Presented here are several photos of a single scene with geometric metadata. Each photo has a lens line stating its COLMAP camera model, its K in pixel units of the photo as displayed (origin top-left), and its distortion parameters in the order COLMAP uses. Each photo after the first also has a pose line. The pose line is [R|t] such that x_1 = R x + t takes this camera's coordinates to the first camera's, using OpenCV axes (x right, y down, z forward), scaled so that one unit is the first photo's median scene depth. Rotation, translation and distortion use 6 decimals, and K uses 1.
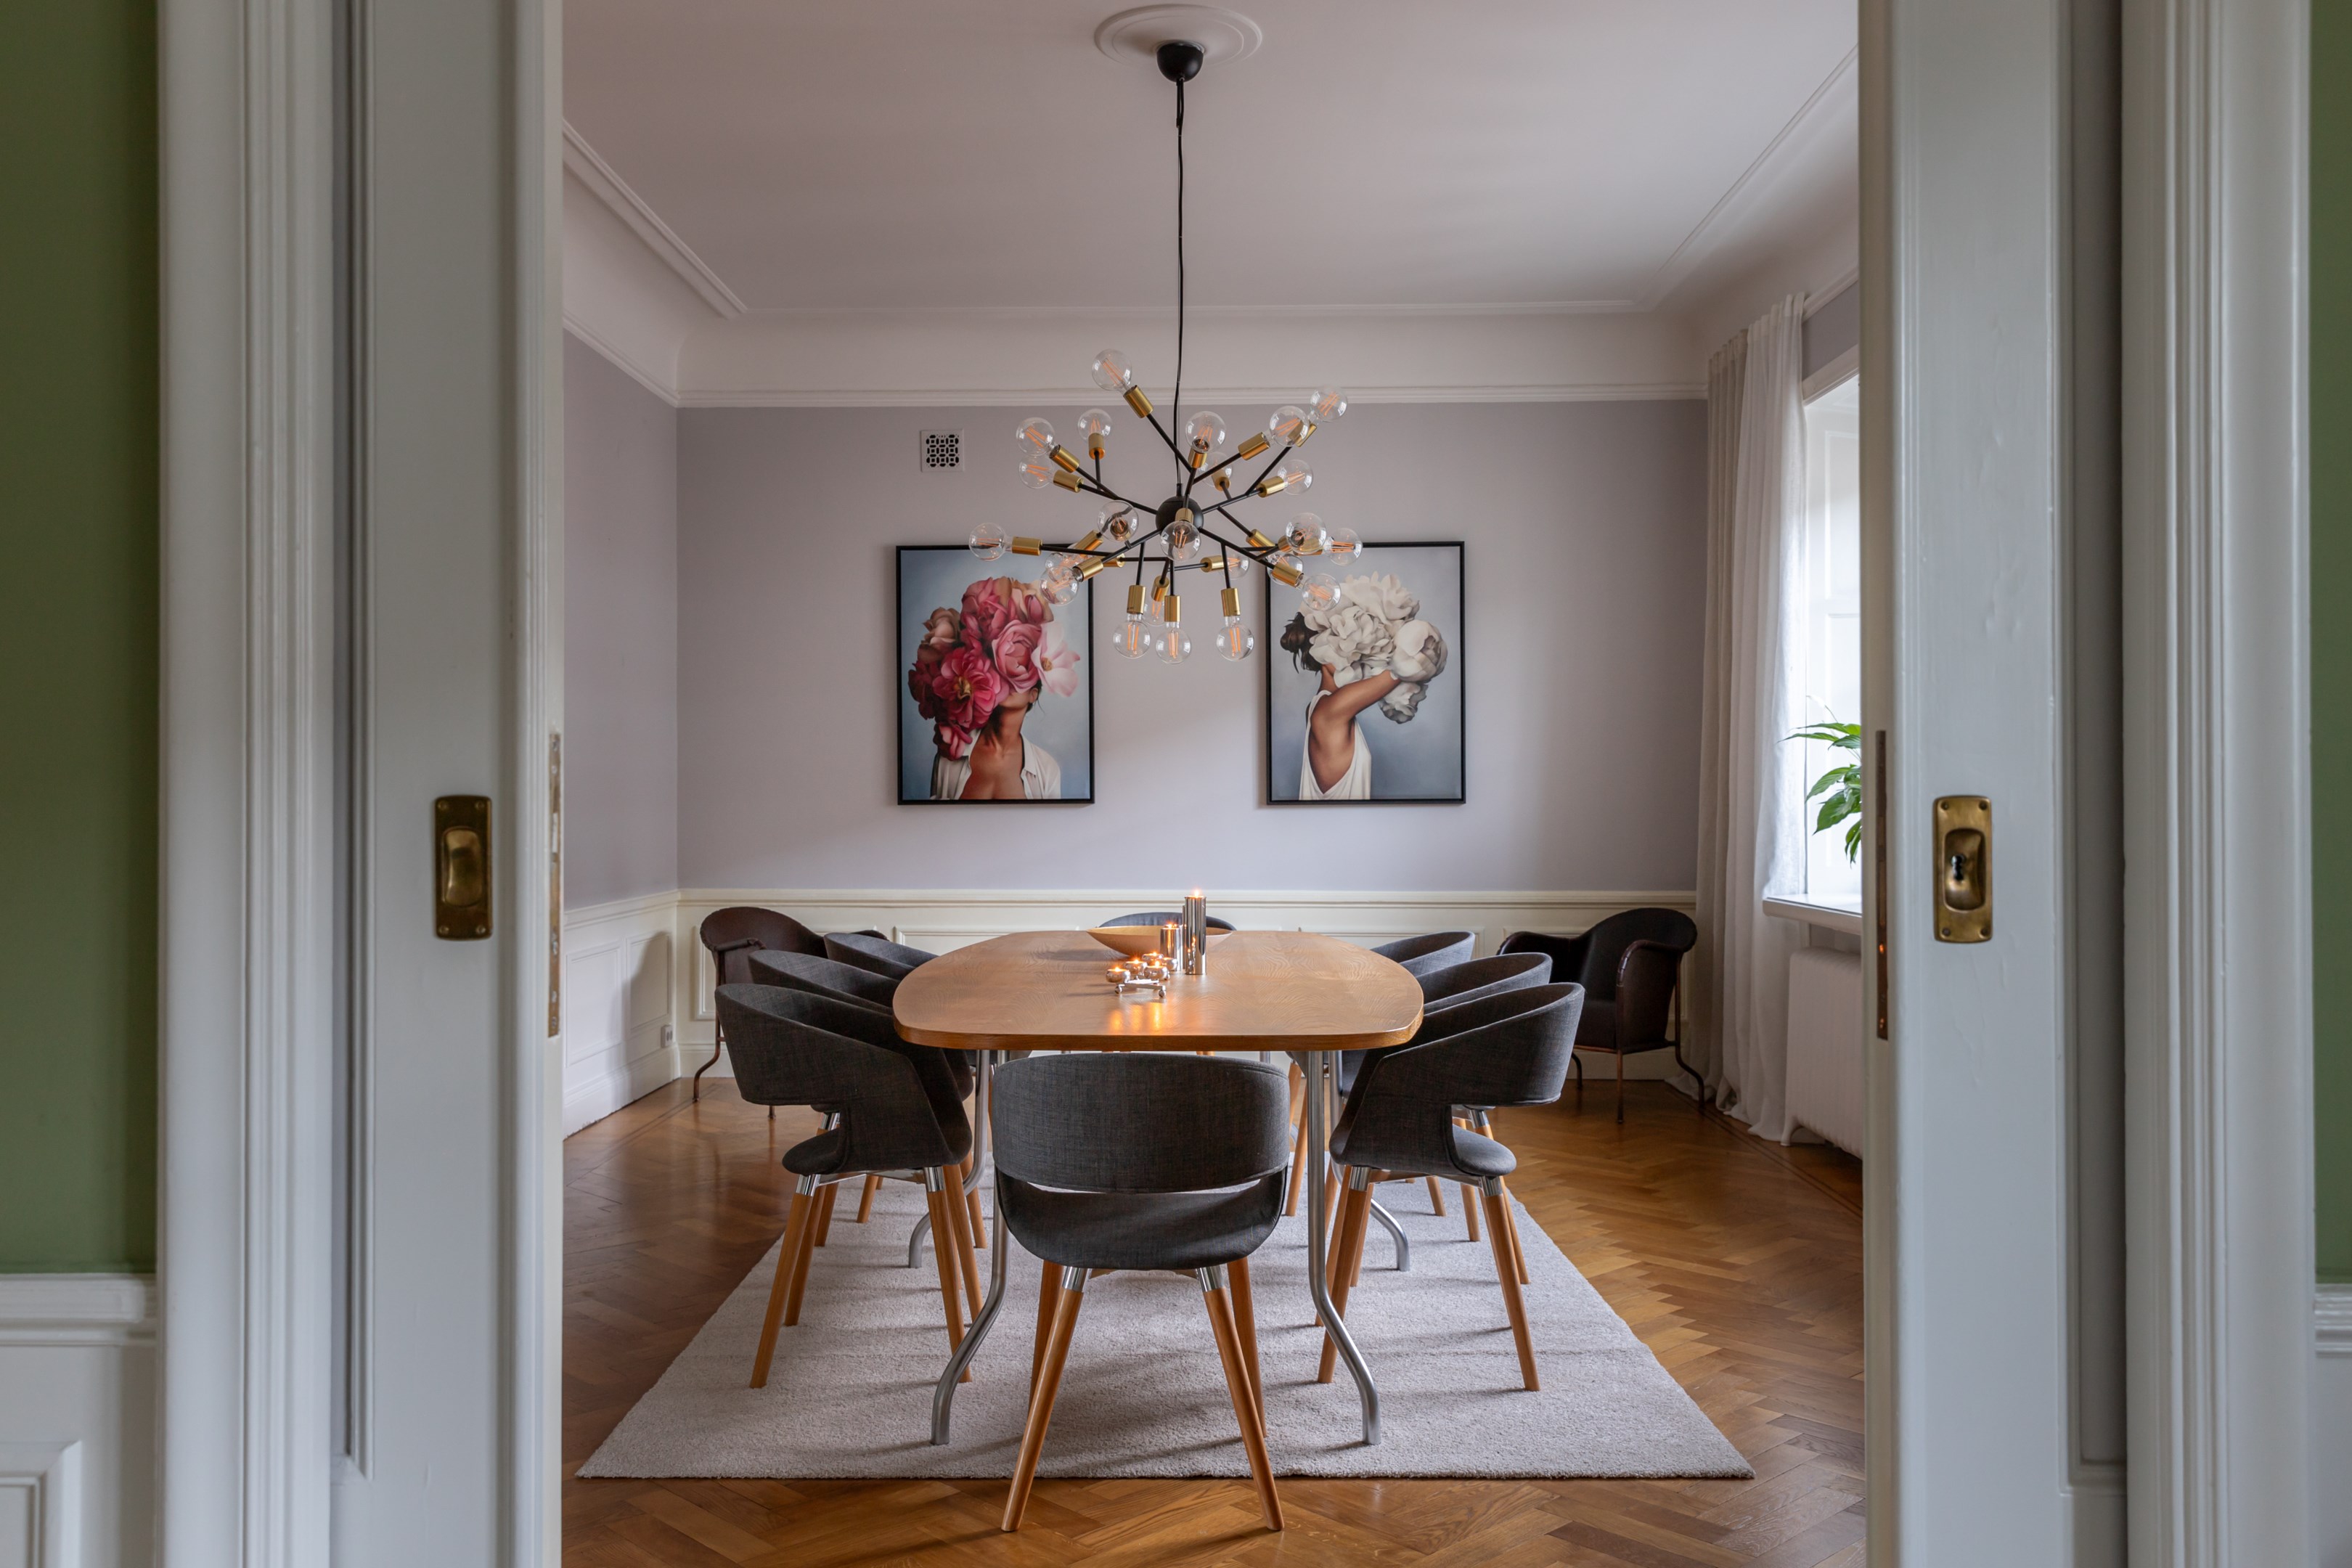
lens RADIAL K [[1936.7, 0, 1156.8], [0, 1936.7, 785.1], [0, 0, 1]] dist [0.028528, 0.000981]
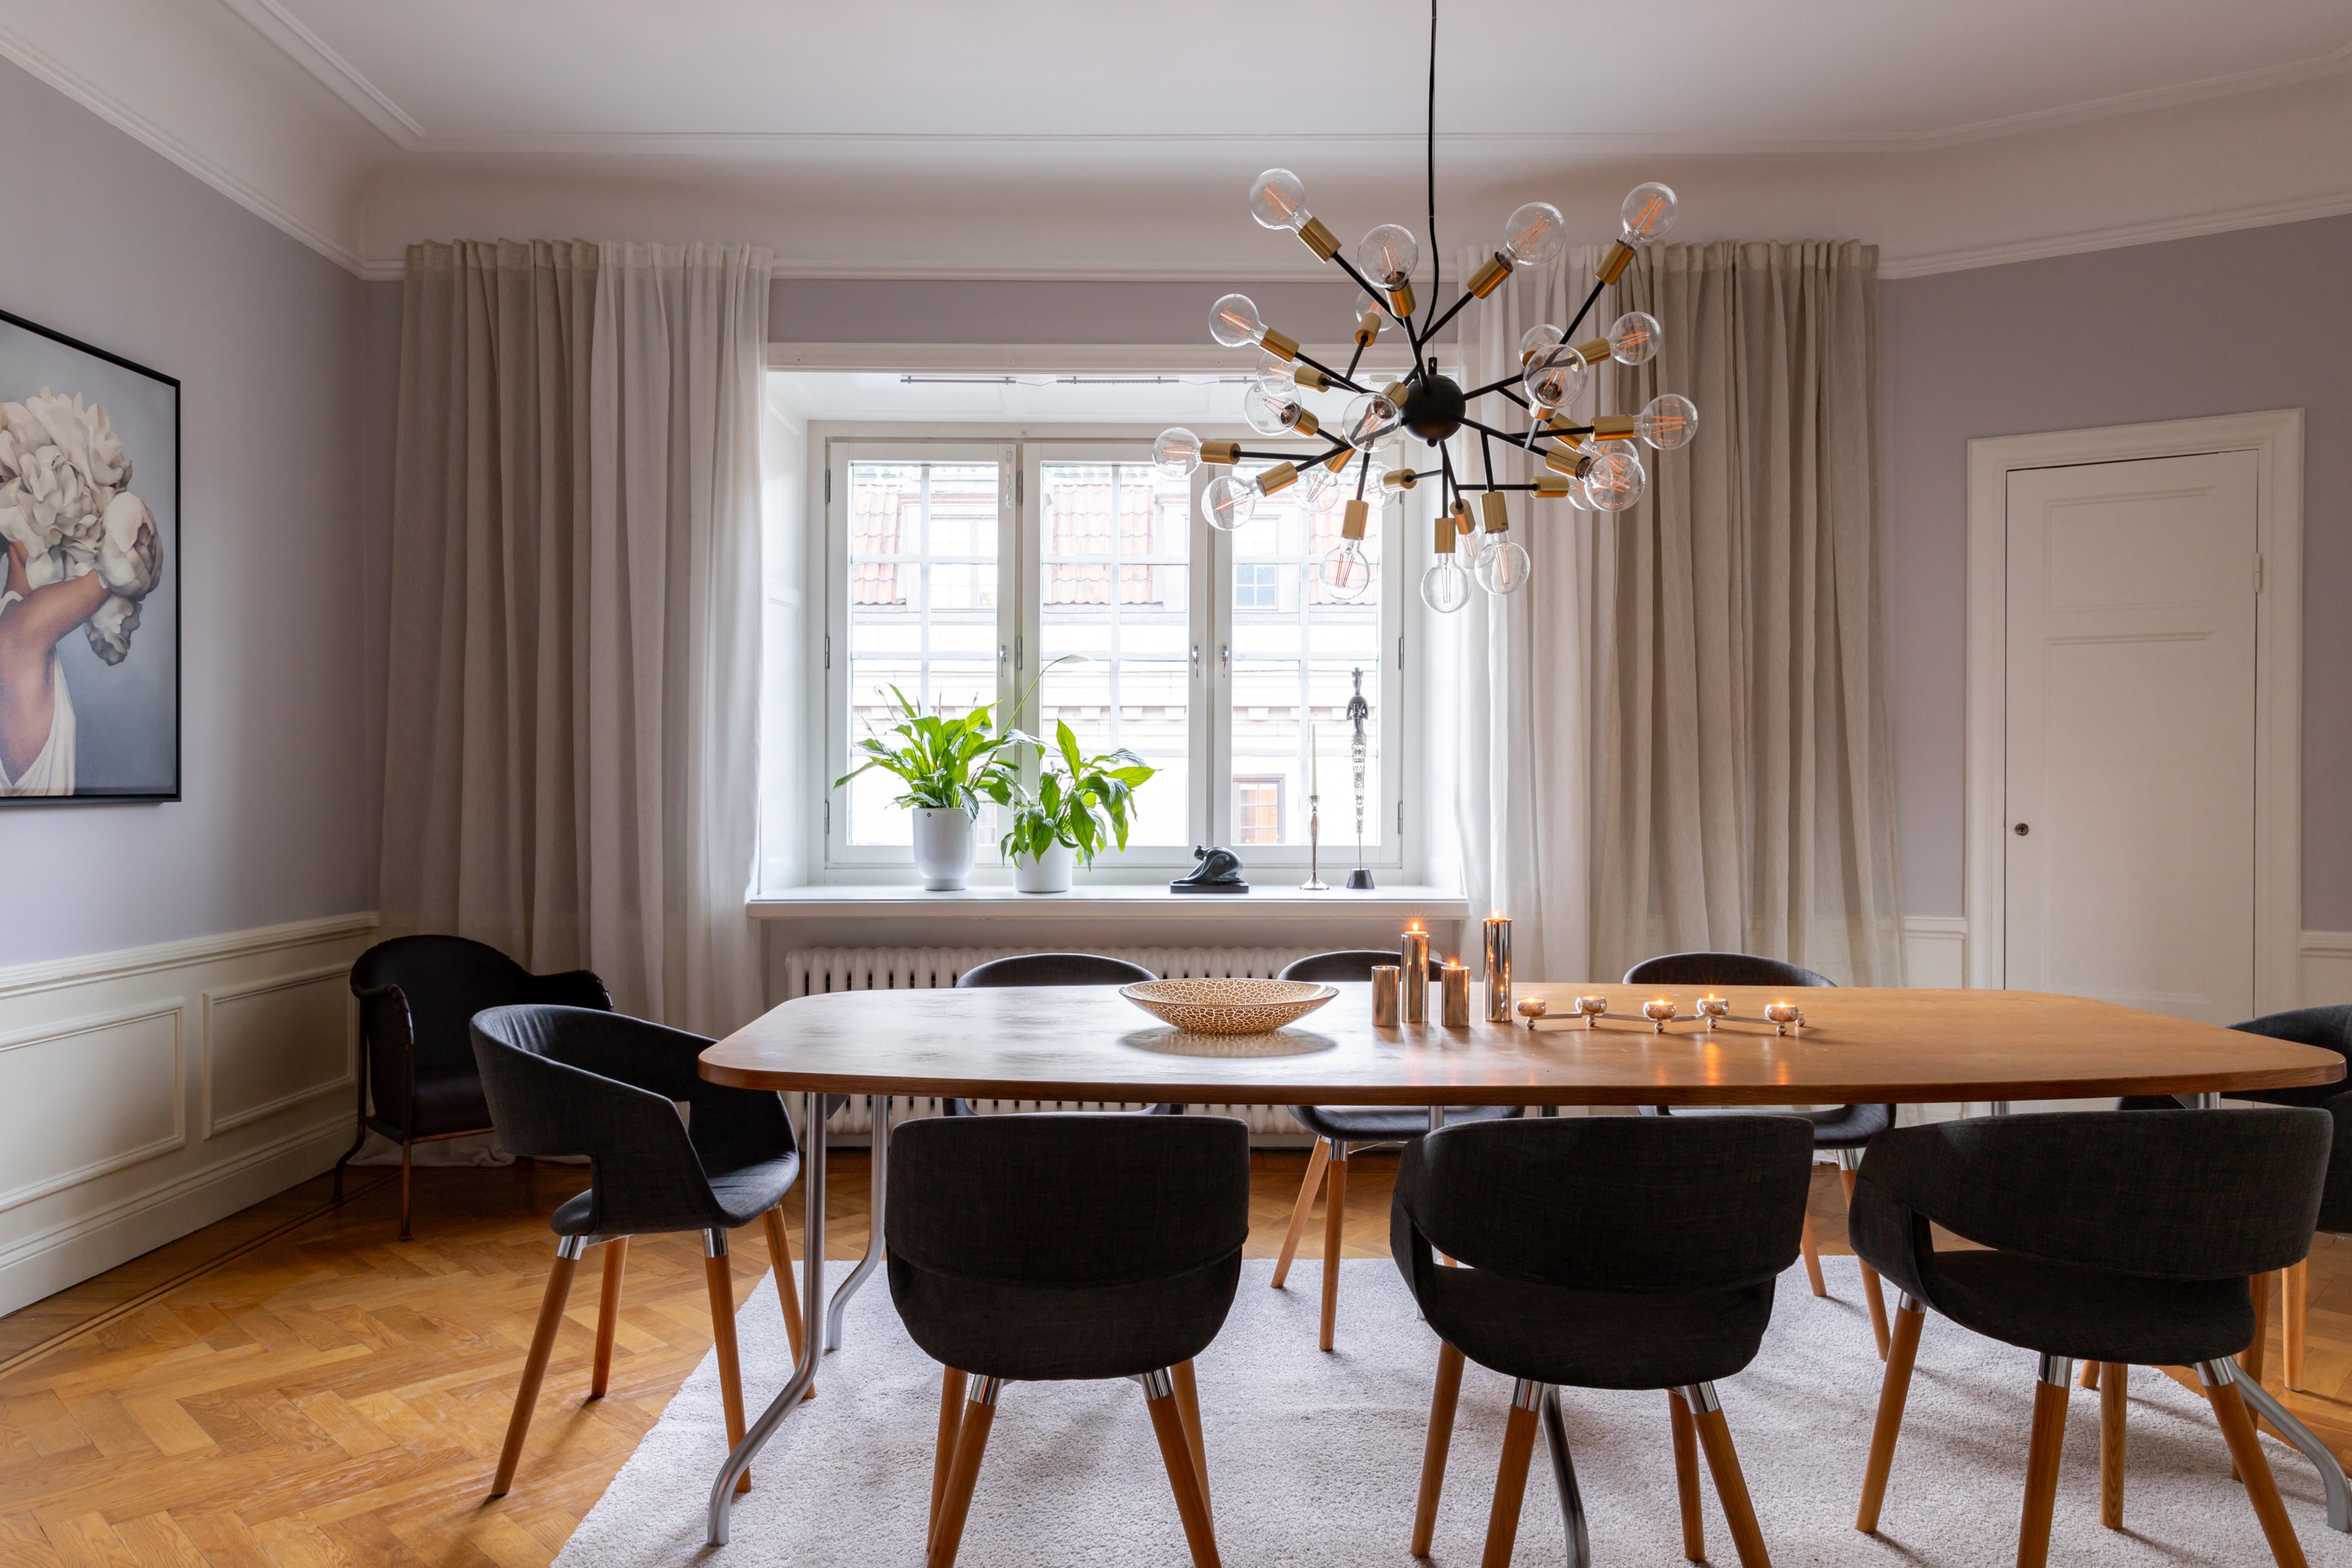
lens RADIAL K [[1565.8, 0, 1175.6], [0, 1565.8, 791.2], [0, 0, 1]] dist [0.012411, 0.001995]
pose [[-0.028906, -0.001515, 0.999581, -0.489283], [-0.005115, 0.999986, 0.001368, 0.005291], [-0.999569, -0.005073, -0.028913, 0.950165]]
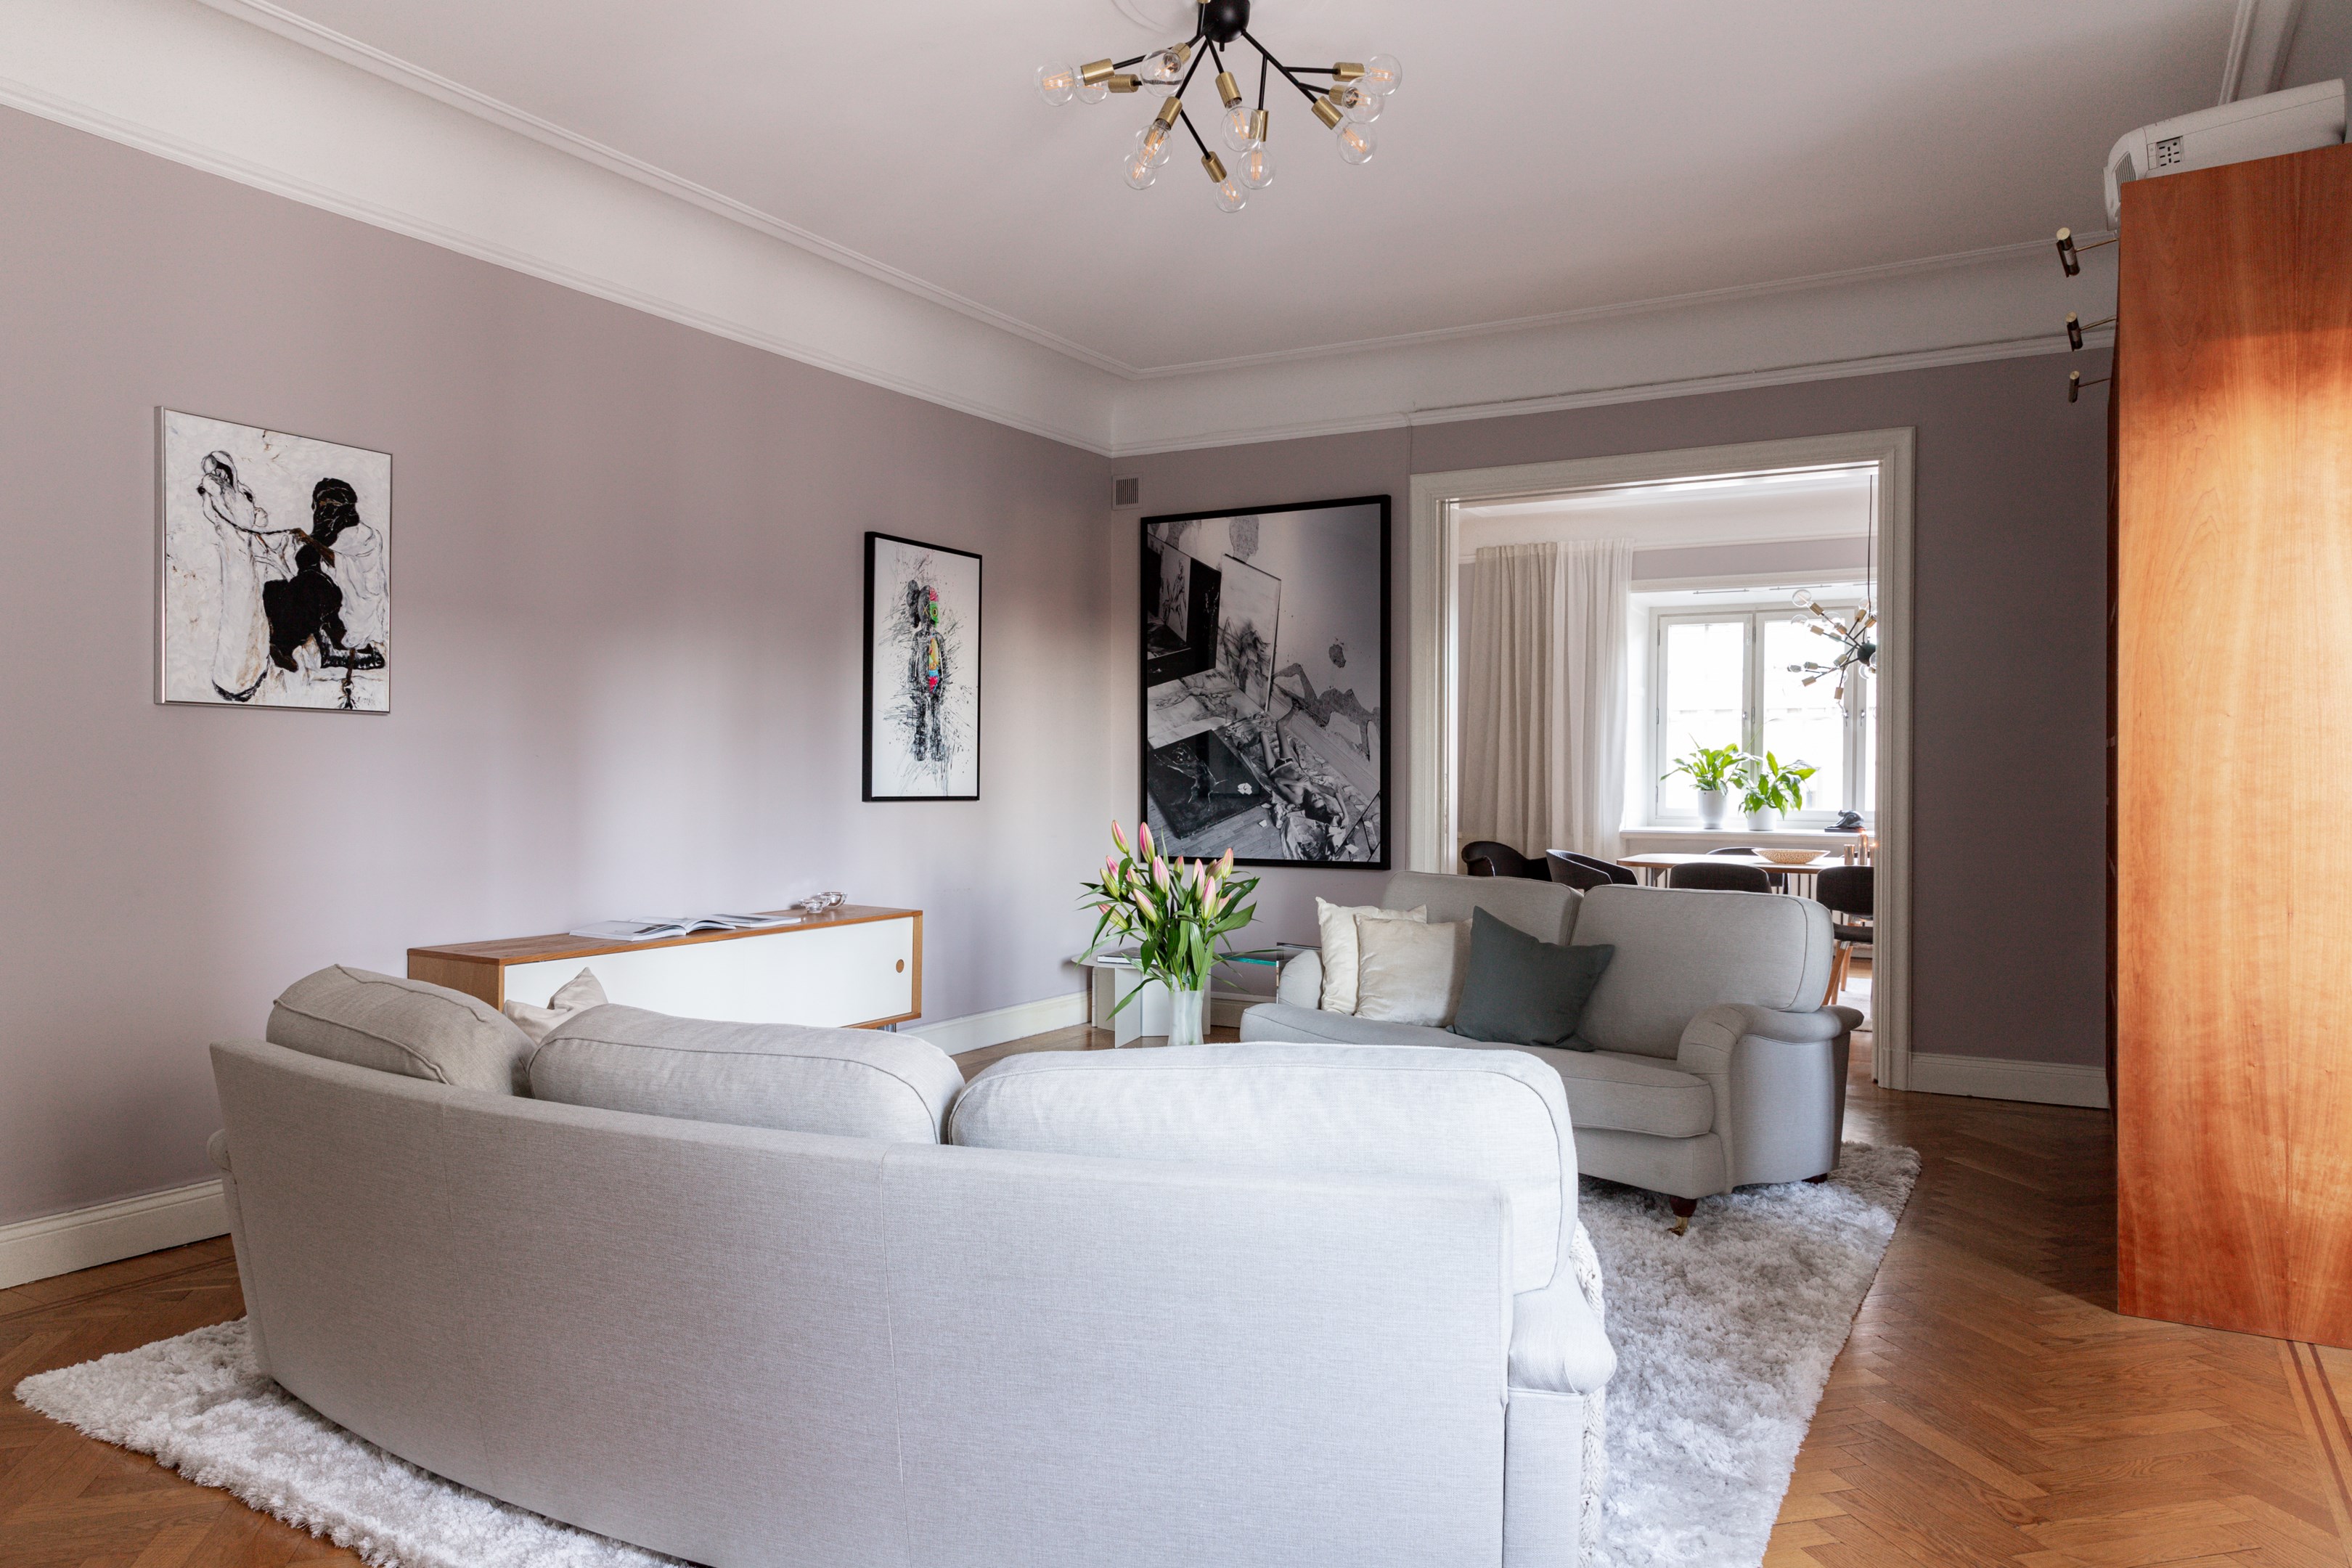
lens RADIAL K [[1565.8, 0, 1187.7], [0, 1565.8, 781.7], [0, 0, 1]] dist [0.012411, 0.001995]
pose [[0.472341, -0.003609, 0.881408, -1.551458], [-0.008462, 0.999927, 0.008629, -0.004546], [-0.881375, -0.011534, 0.472276, 0.723764]]
